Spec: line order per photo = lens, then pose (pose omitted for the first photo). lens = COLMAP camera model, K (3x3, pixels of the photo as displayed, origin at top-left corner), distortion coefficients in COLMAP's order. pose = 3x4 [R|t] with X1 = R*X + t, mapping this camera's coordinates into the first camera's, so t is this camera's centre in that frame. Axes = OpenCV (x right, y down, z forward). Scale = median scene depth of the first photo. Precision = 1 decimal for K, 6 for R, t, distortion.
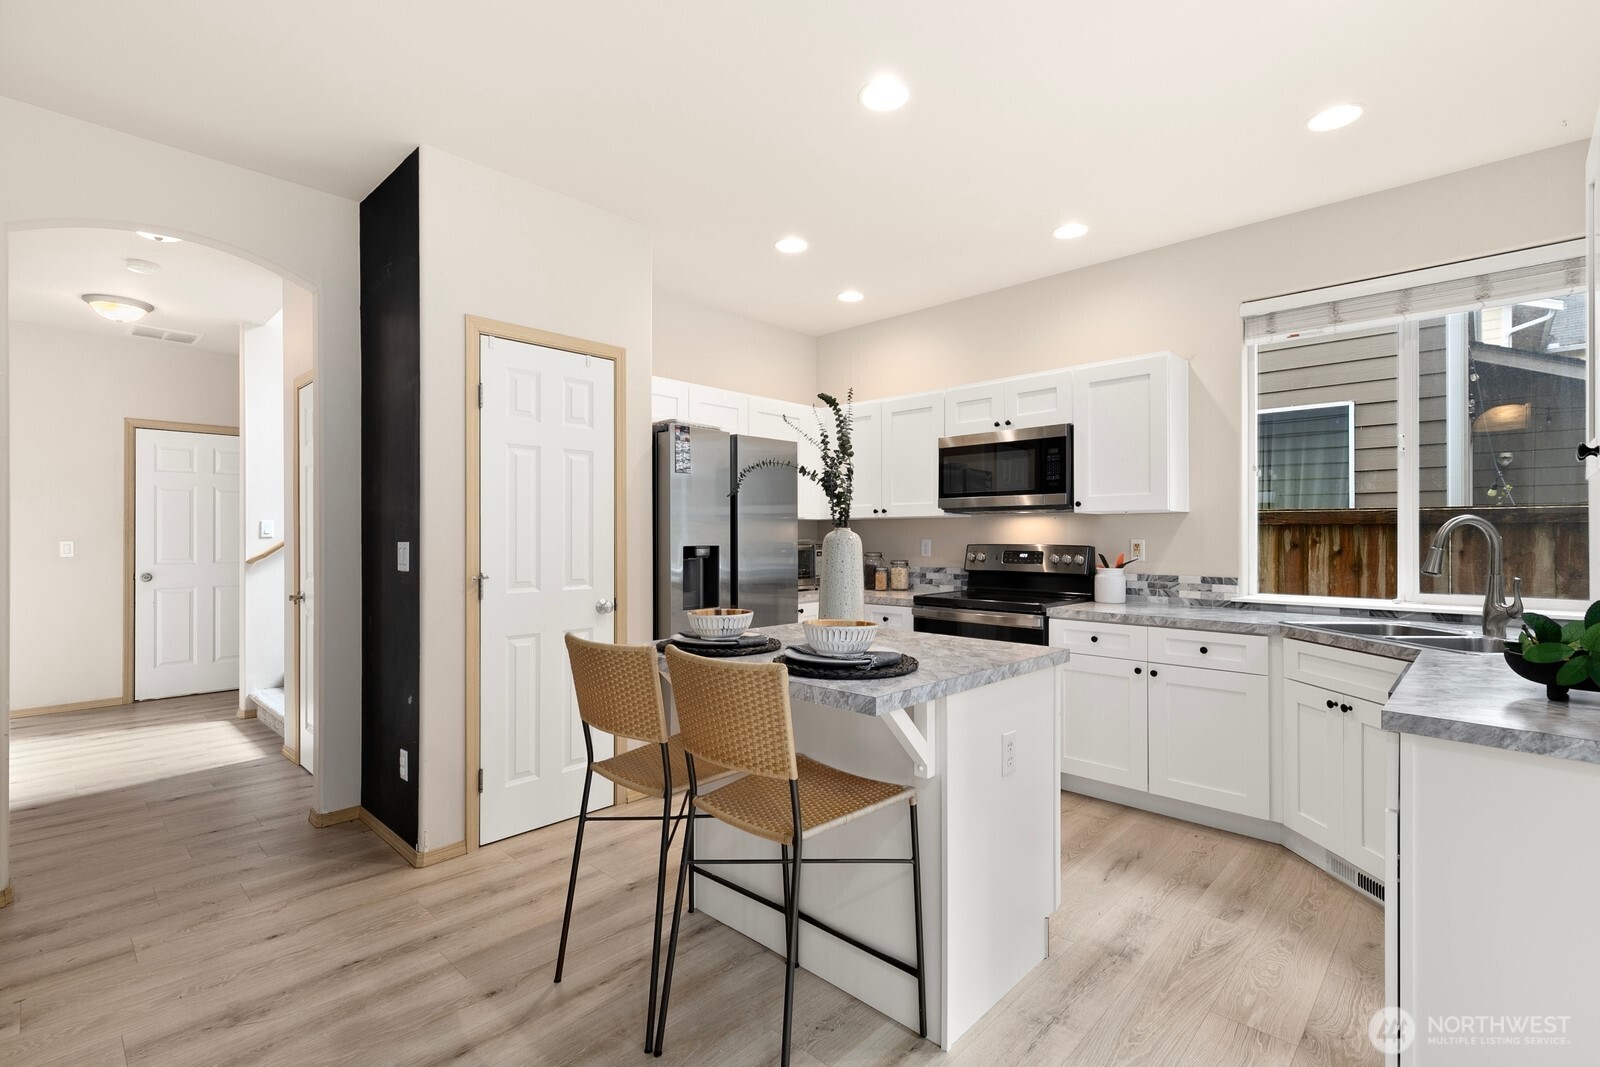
lens RADIAL K [[727.4, 0, 795.2], [0, 727.4, 540.2], [0, 0, 1]] dist [0.000275, -0.000021]
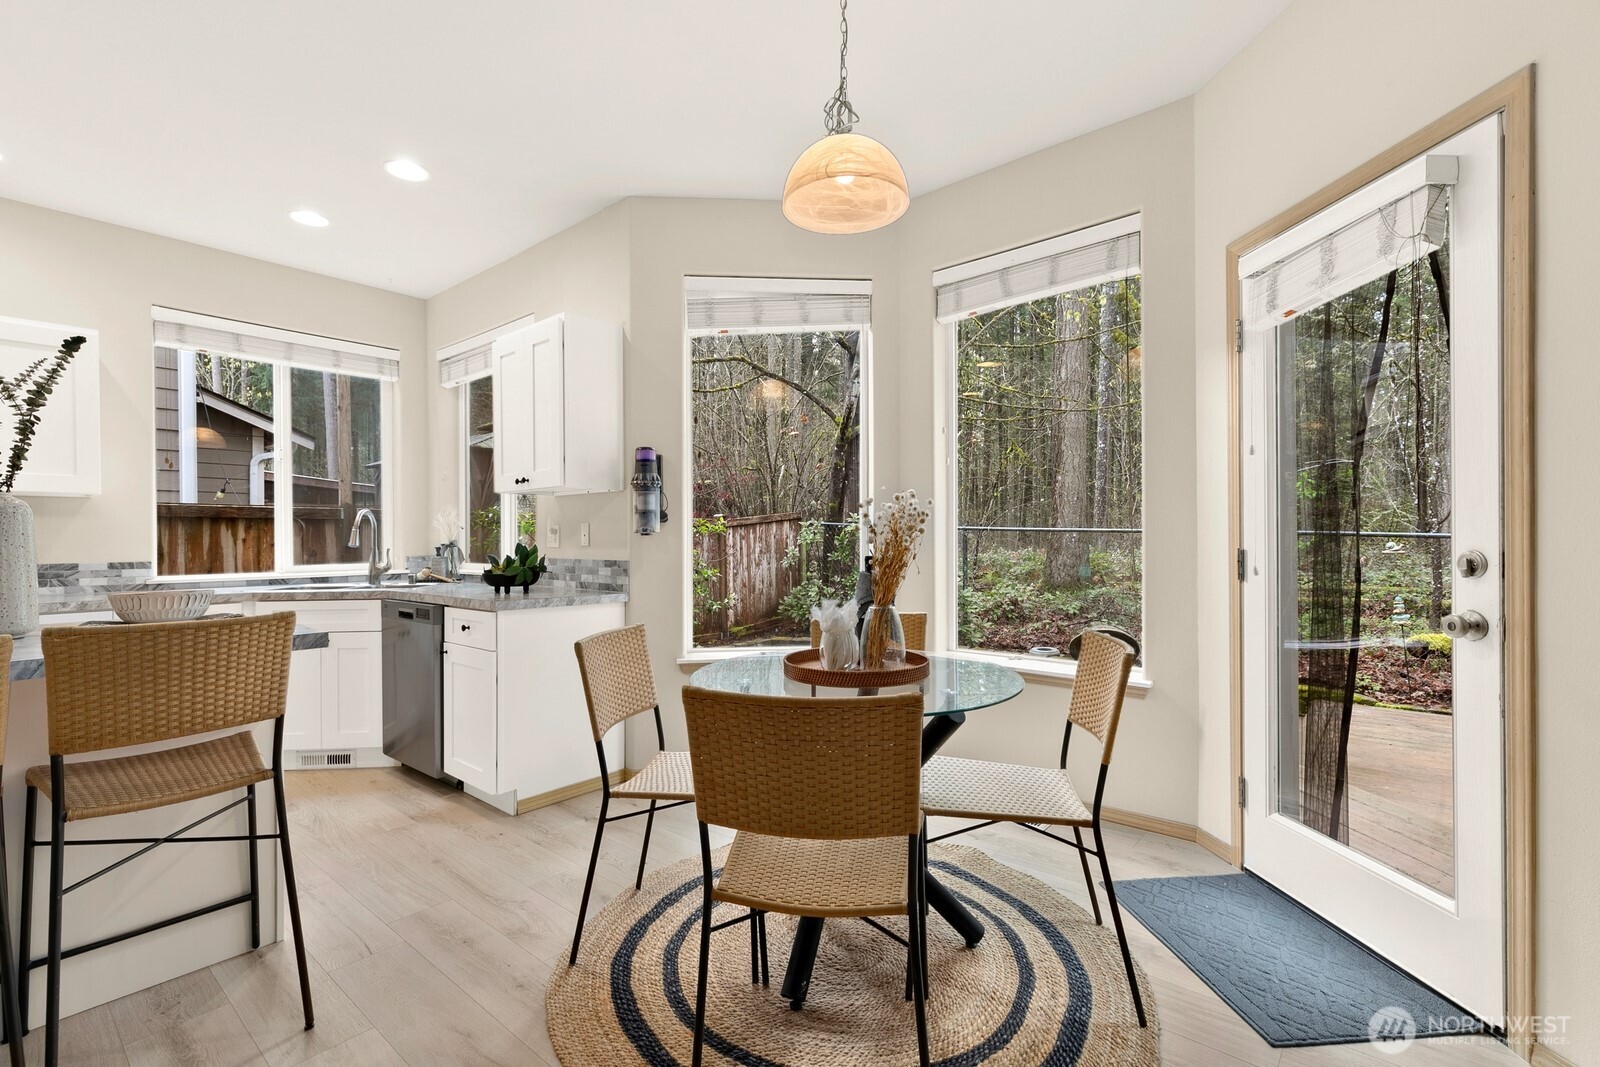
lens RADIAL K [[727.4, 0, 795.2], [0, 727.4, 540.2], [0, 0, 1]] dist [0.000275, -0.000021]
pose [[-0.066171, -0.001046, 0.997808, -0.523046], [0.000379, 0.999999, 0.001073, 0.017761], [-0.997808, 0.000449, -0.066170, 0.112817]]
